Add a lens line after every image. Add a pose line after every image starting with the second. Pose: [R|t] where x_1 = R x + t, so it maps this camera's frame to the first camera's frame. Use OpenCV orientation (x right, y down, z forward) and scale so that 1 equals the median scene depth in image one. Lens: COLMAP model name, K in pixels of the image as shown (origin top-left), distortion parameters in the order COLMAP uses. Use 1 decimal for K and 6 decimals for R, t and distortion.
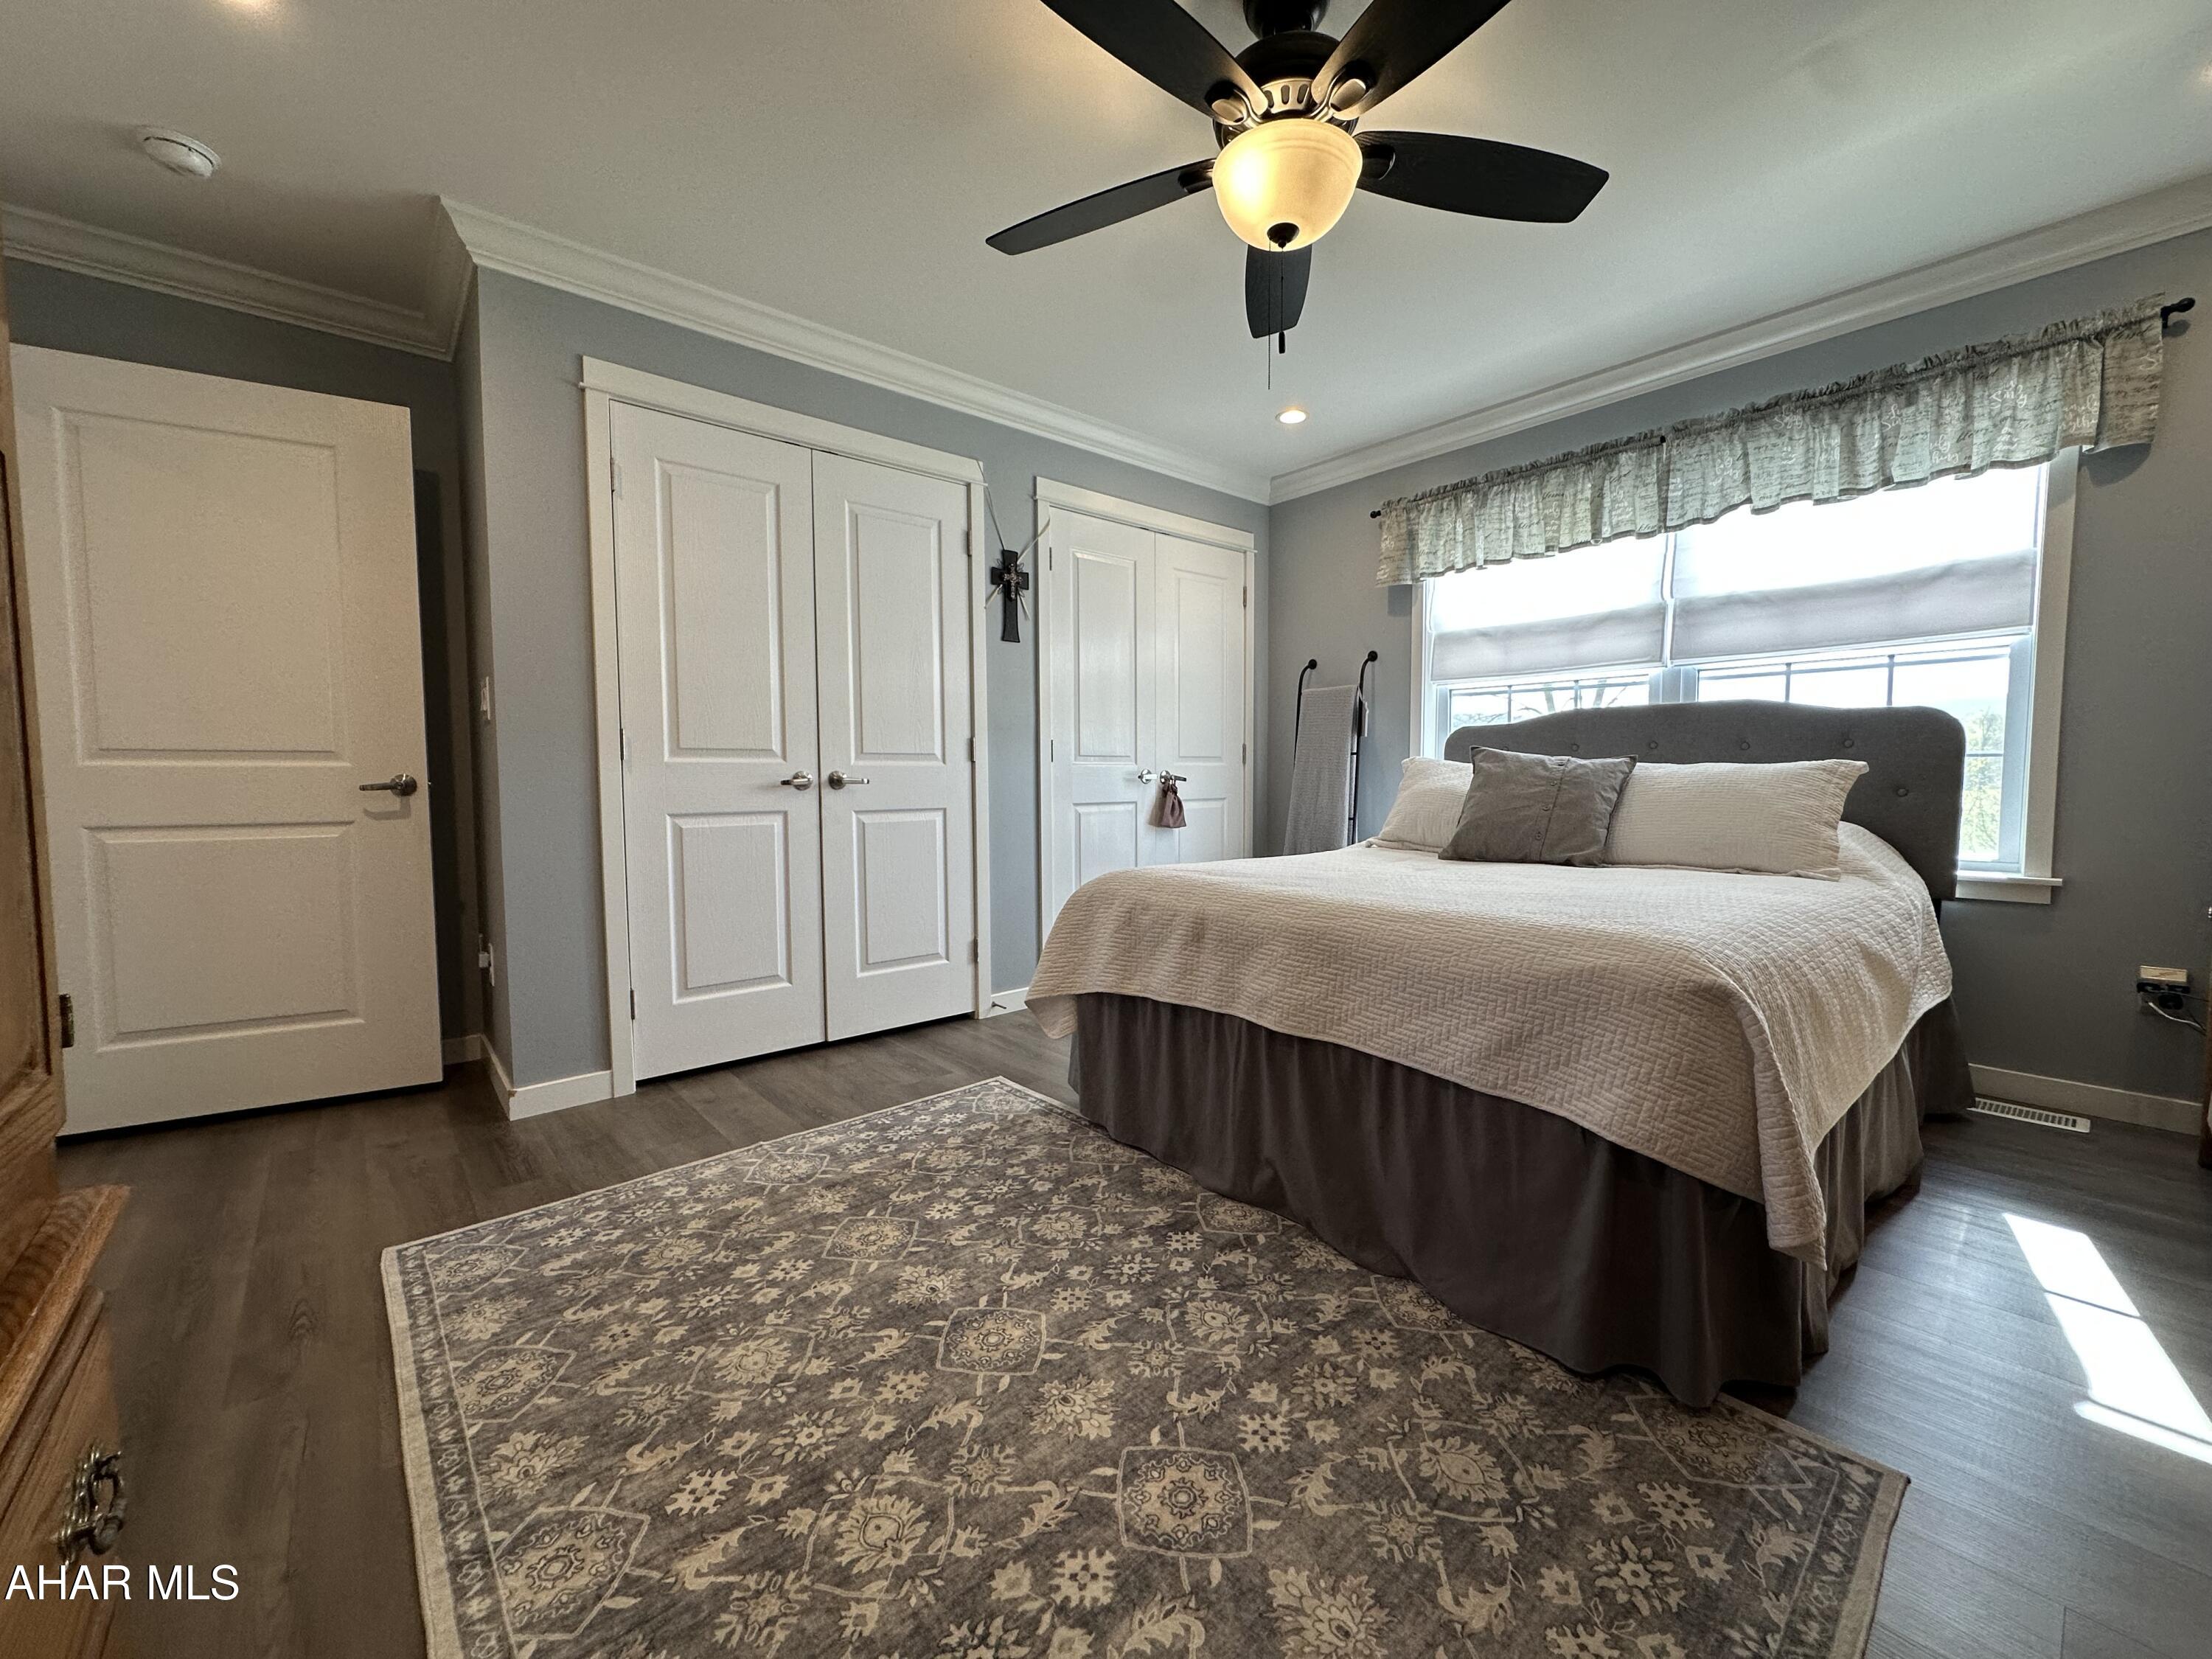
lens RADIAL K [[878.6, 0, 1104.4], [0, 878.6, 830.4], [0, 0, 1]] dist [-0.003997, 0.000665]
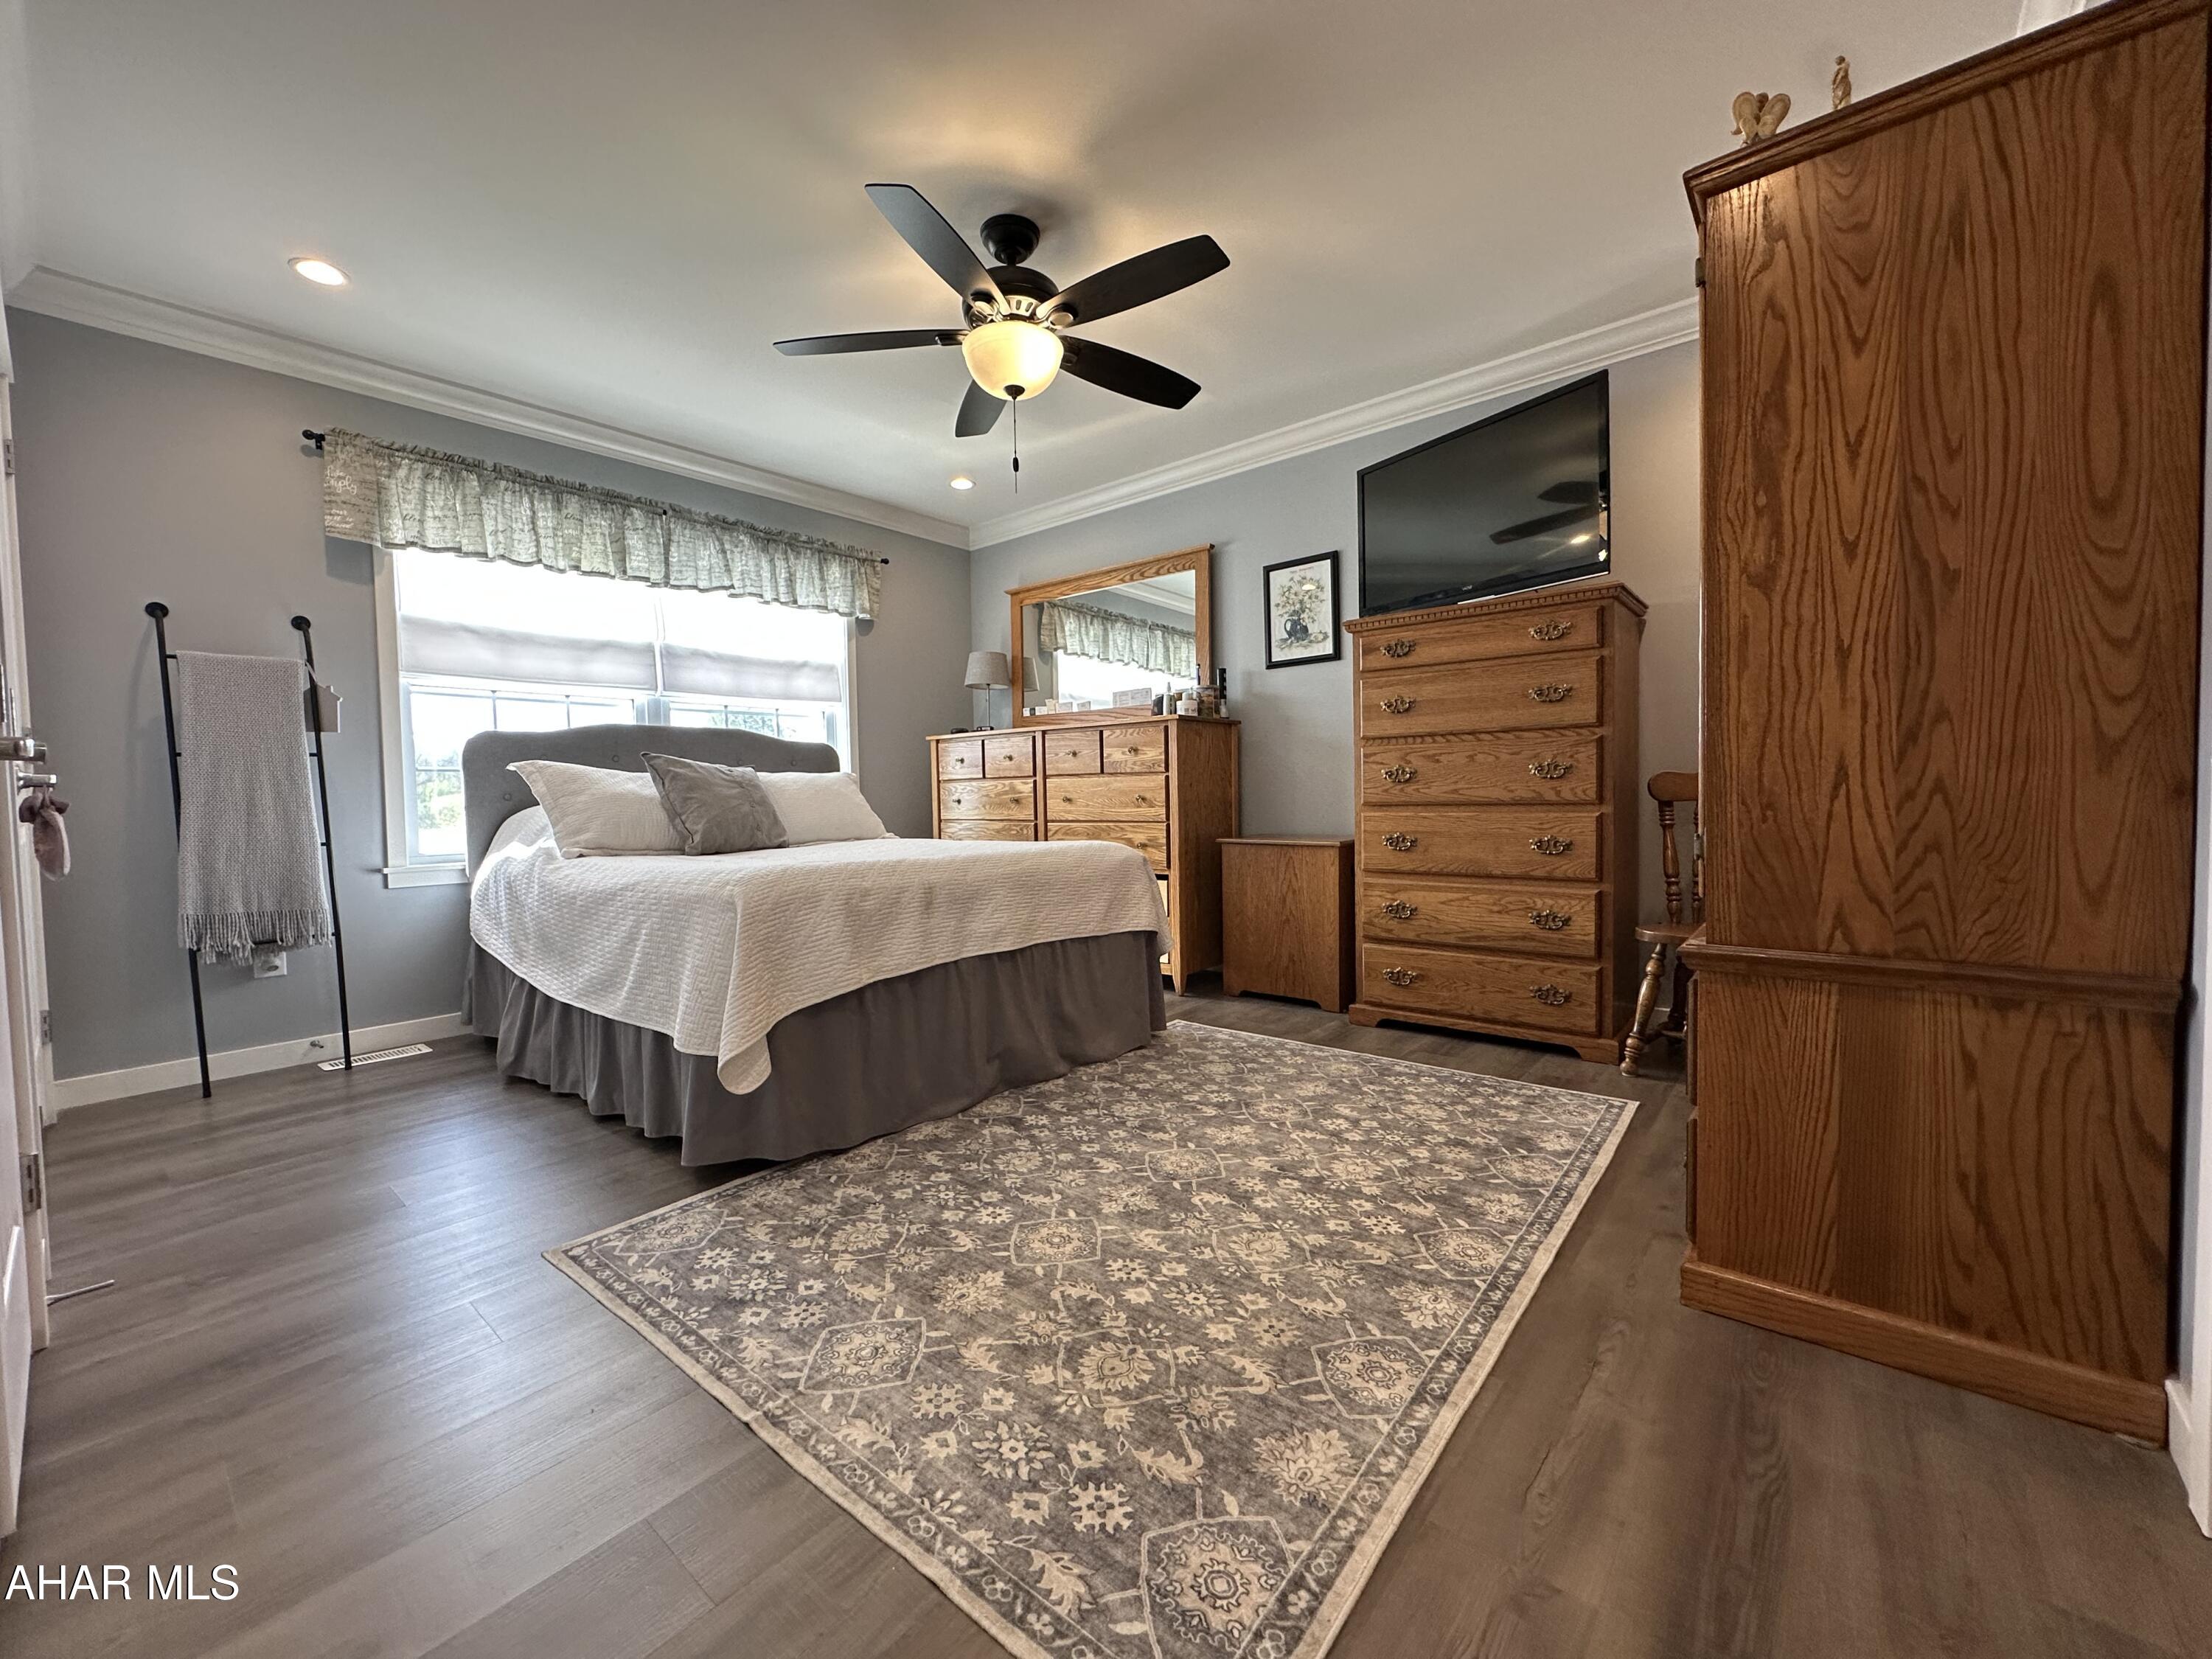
lens RADIAL K [[878.6, 0, 1101.7], [0, 878.6, 829.6], [0, 0, 1]] dist [-0.003997, 0.000665]
pose [[-0.151561, -0.032337, 0.987919, -1.237164], [0.083176, 0.995503, 0.045346, -0.010185], [-0.984942, 0.089044, -0.148190, 1.100614]]
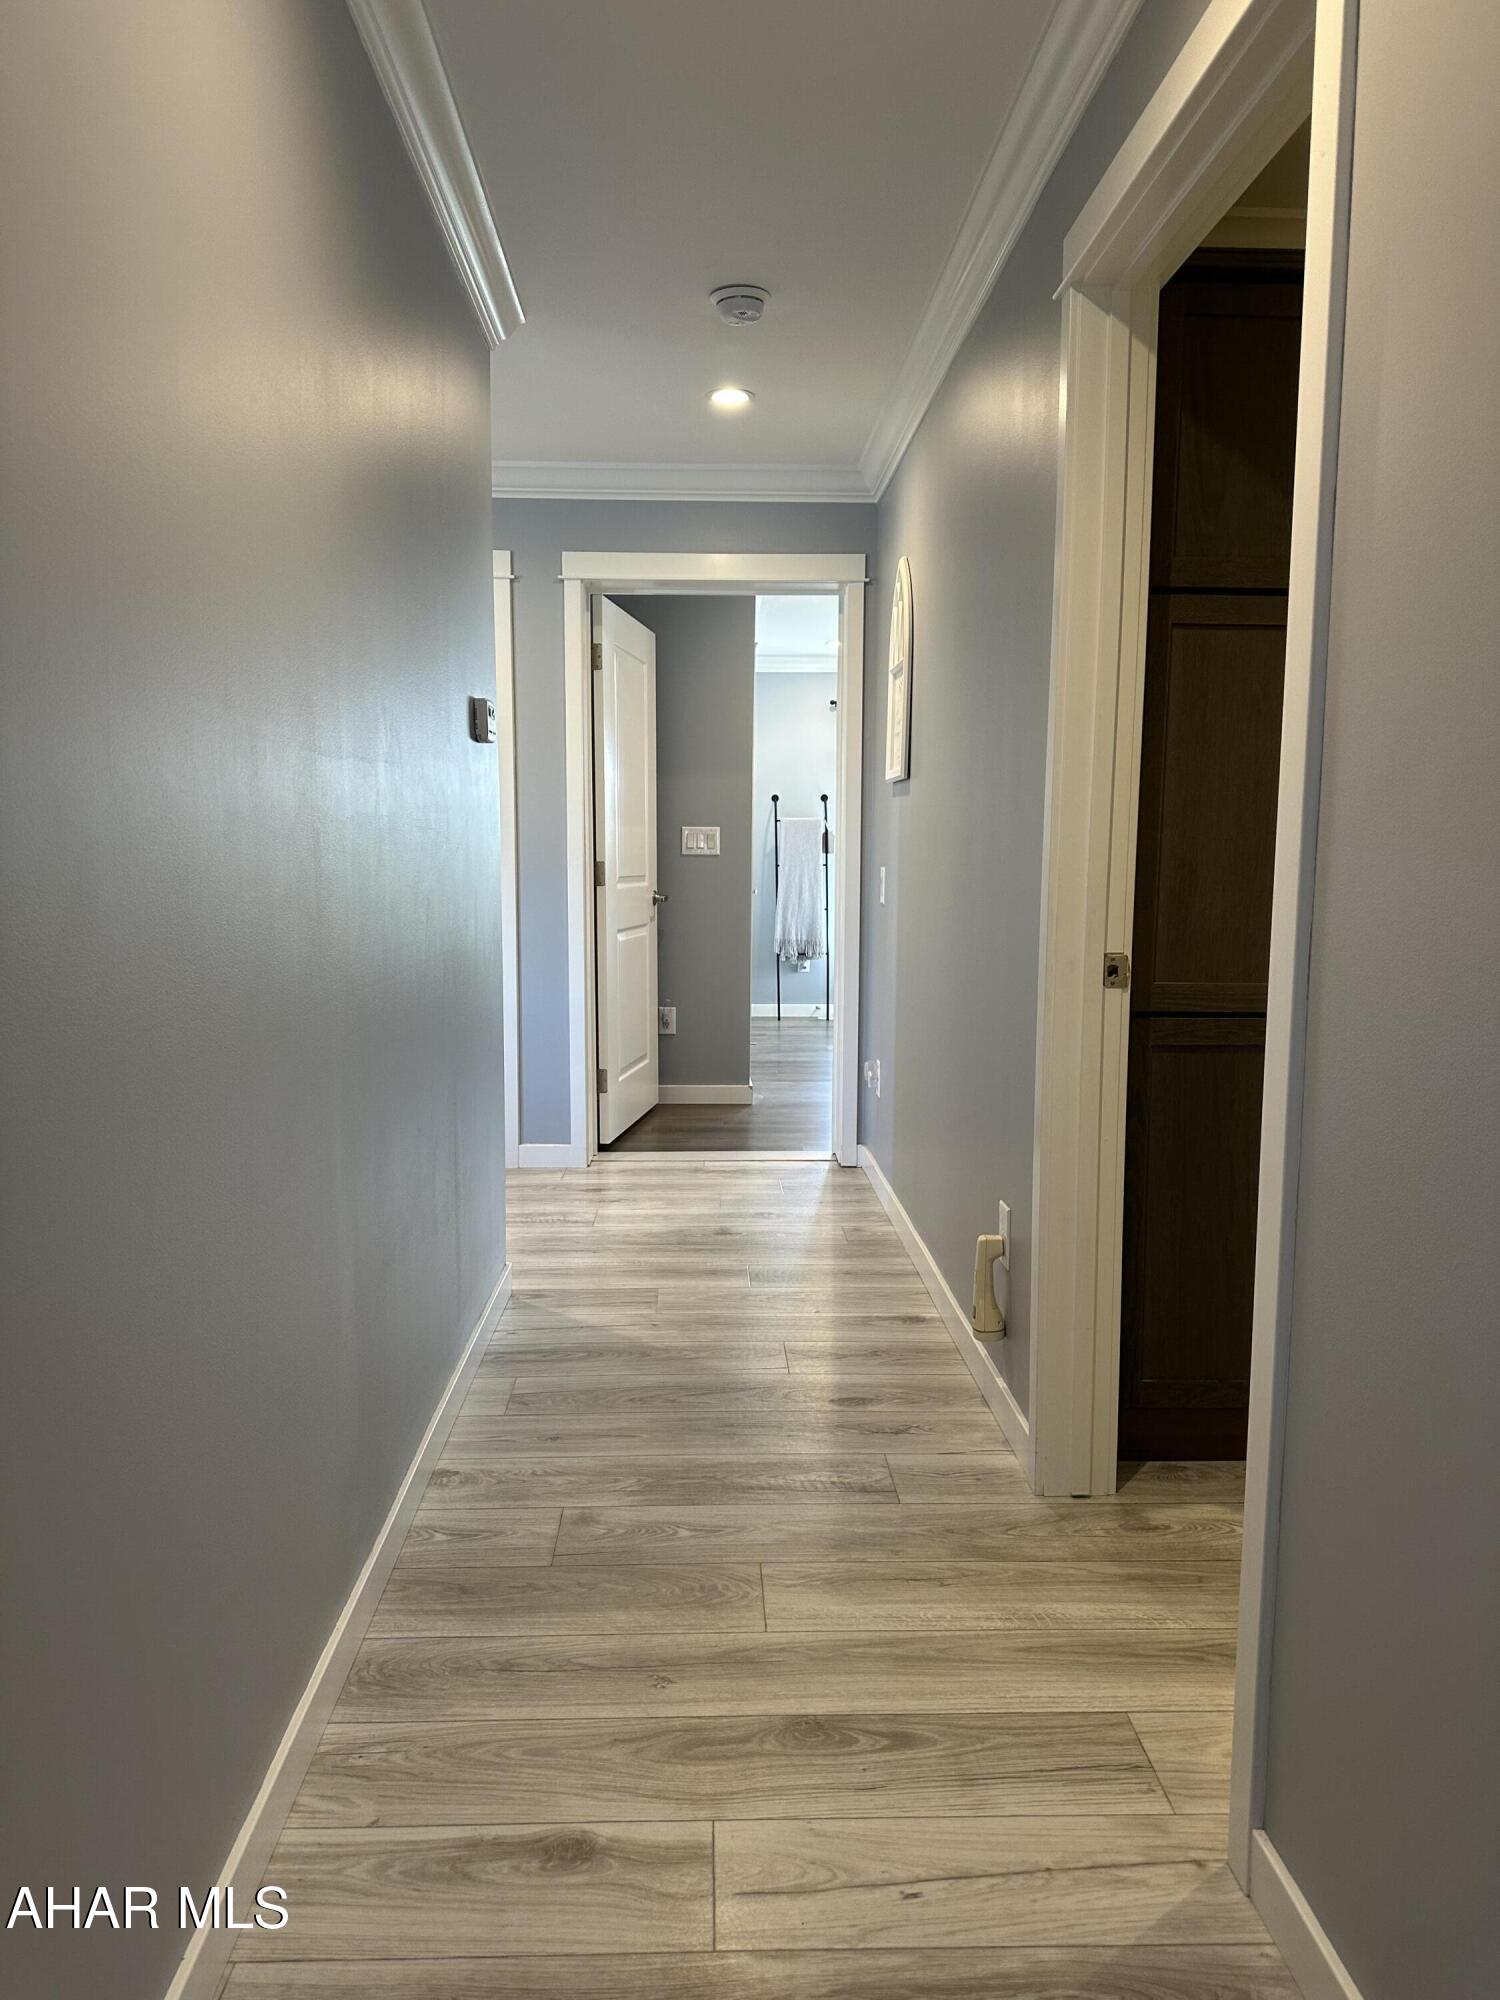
lens RADIAL K [[1406.6, 0, 761.3], [0, 1406.6, 999.4], [0, 0, 1]] dist [0.022218, -0.033523]
pose [[0.625606, -0.081632, 0.775857, -3.785537], [0.038659, 0.996532, 0.073679, -0.093987], [-0.779181, -0.016100, 0.626592, -0.918666]]
